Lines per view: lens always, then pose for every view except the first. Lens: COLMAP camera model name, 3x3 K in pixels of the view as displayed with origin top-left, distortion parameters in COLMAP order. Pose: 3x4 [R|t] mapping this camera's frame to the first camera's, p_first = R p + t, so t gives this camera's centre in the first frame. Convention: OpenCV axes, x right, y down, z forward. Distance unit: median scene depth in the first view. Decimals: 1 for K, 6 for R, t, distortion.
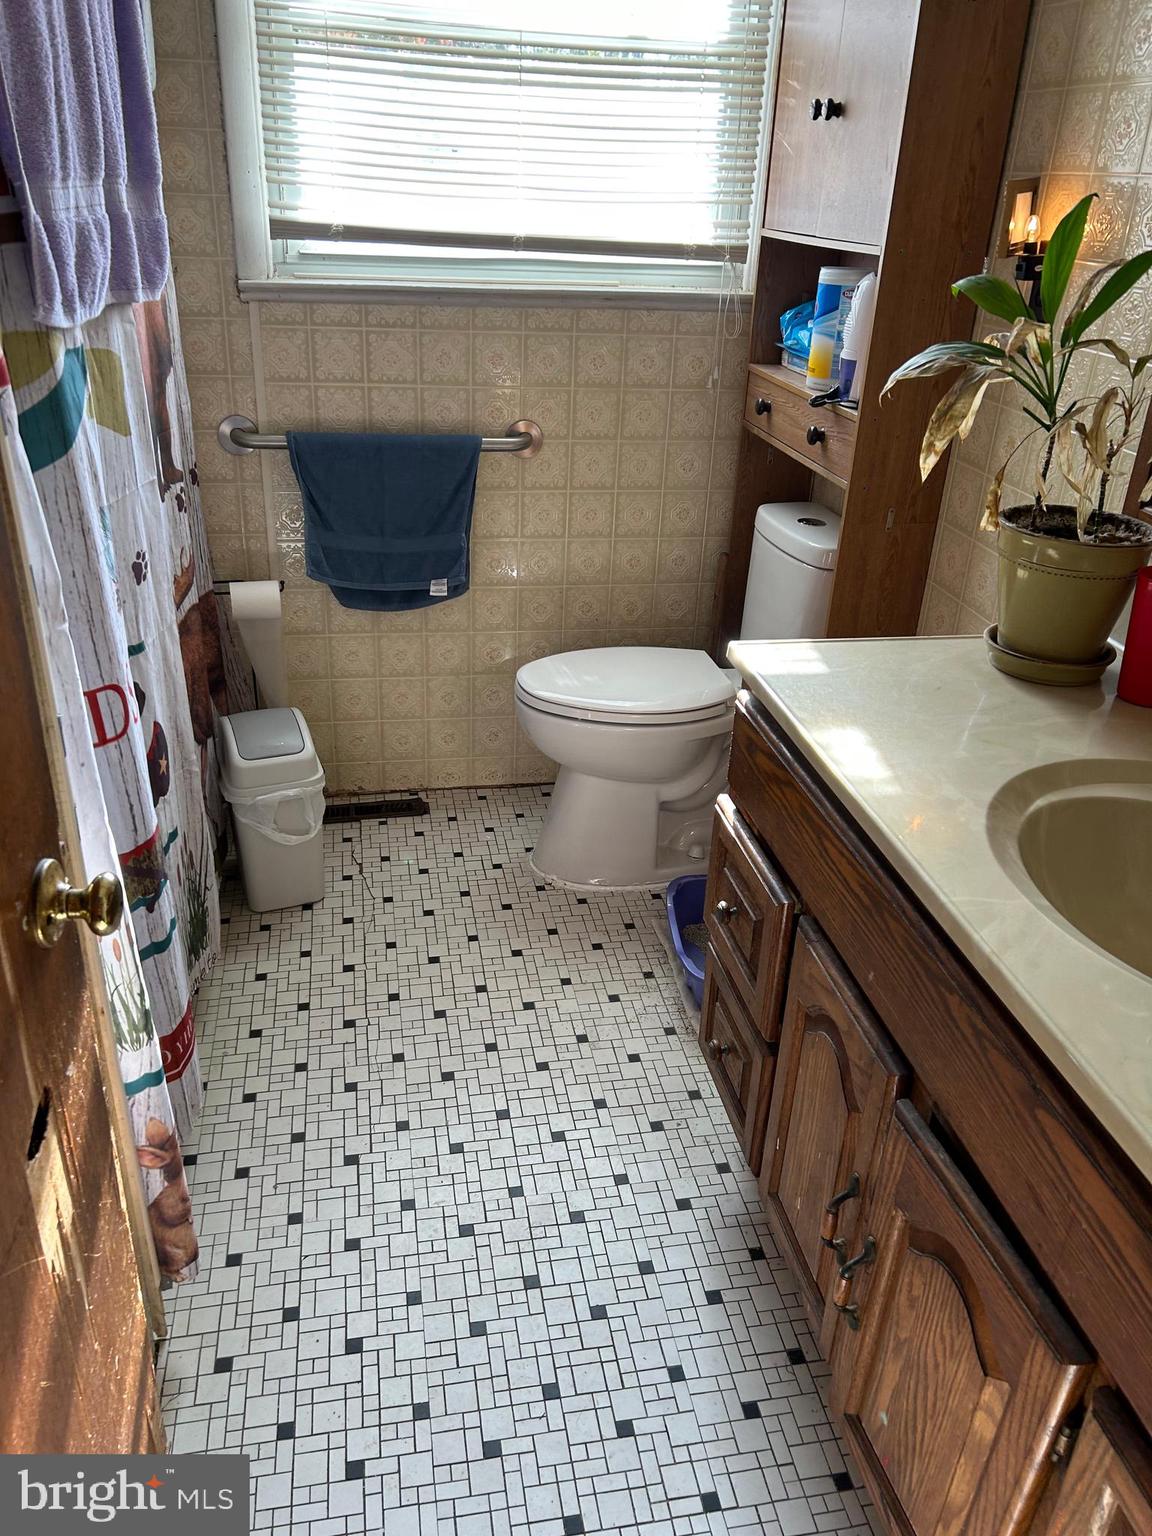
lens RADIAL K [[1163.4, 0, 576.0], [0, 1163.4, 768.0], [0, 0, 1]] dist [0.042942, -0.061397]
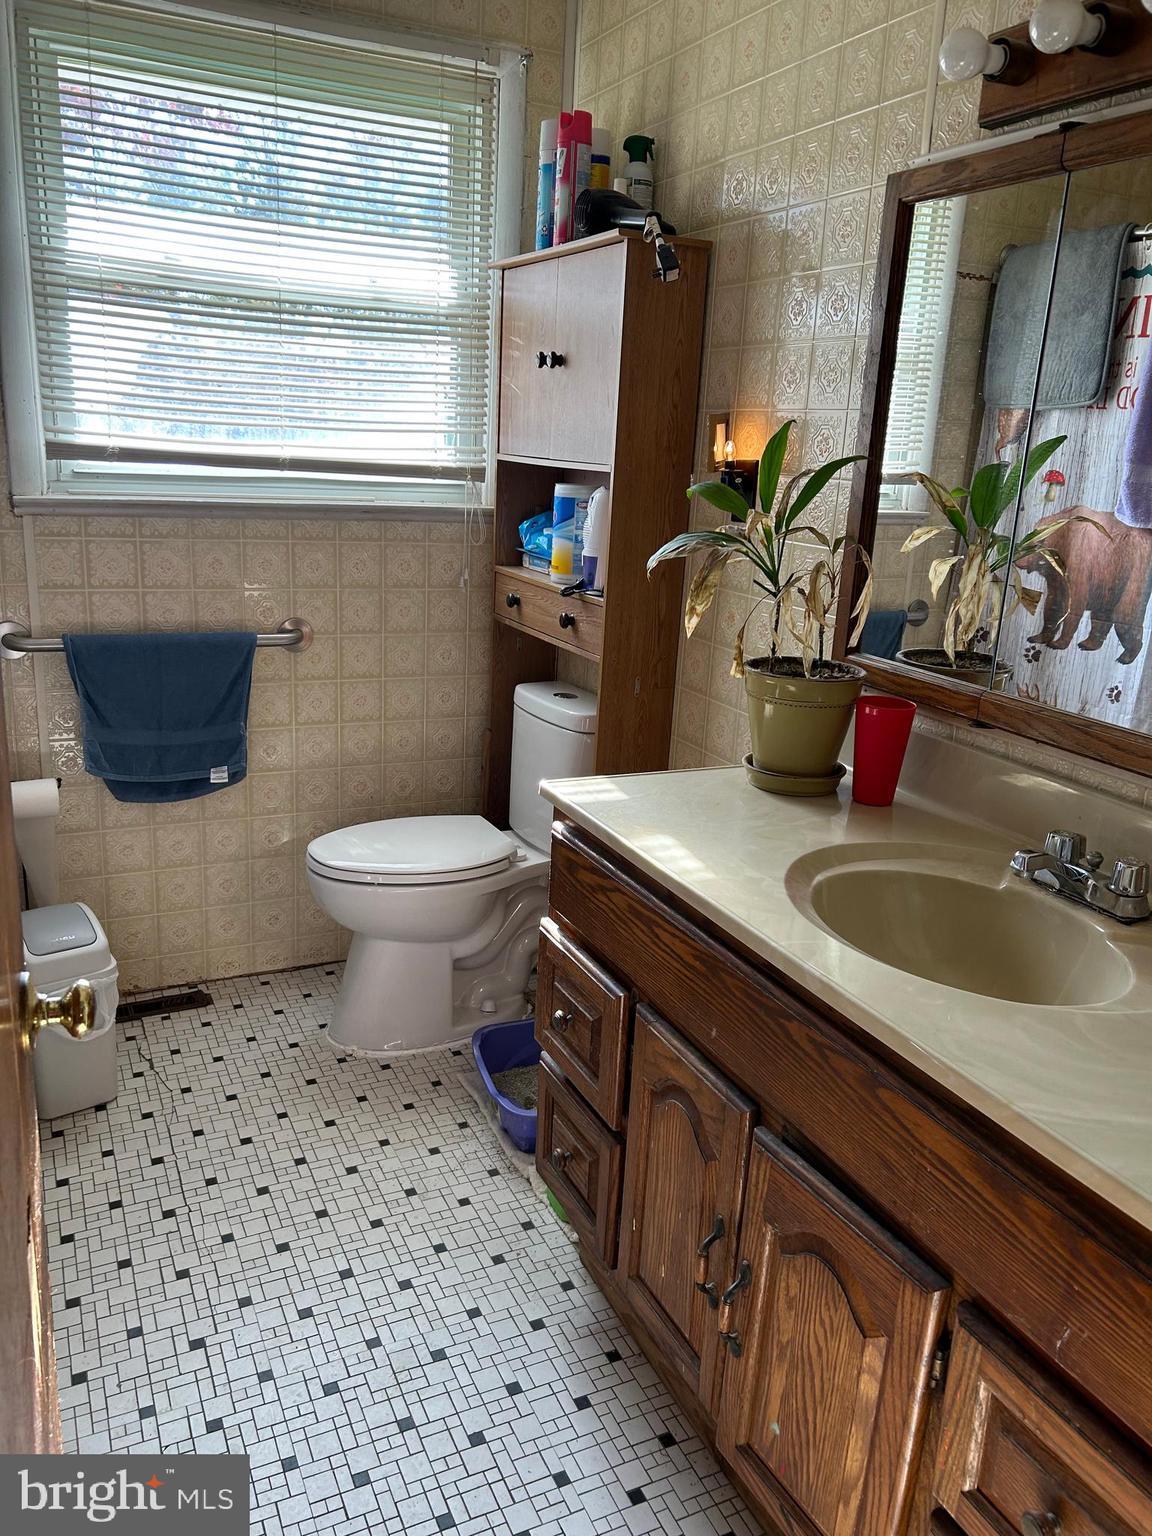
lens RADIAL K [[1163.4, 0, 576.0], [0, 1163.4, 768.0], [0, 0, 1]] dist [0.042942, -0.061397]
pose [[0.965134, -0.064116, 0.253784, -0.095733], [0.108014, 0.980694, -0.163009, 0.053516], [-0.238433, 0.184738, 0.953426, -0.083884]]
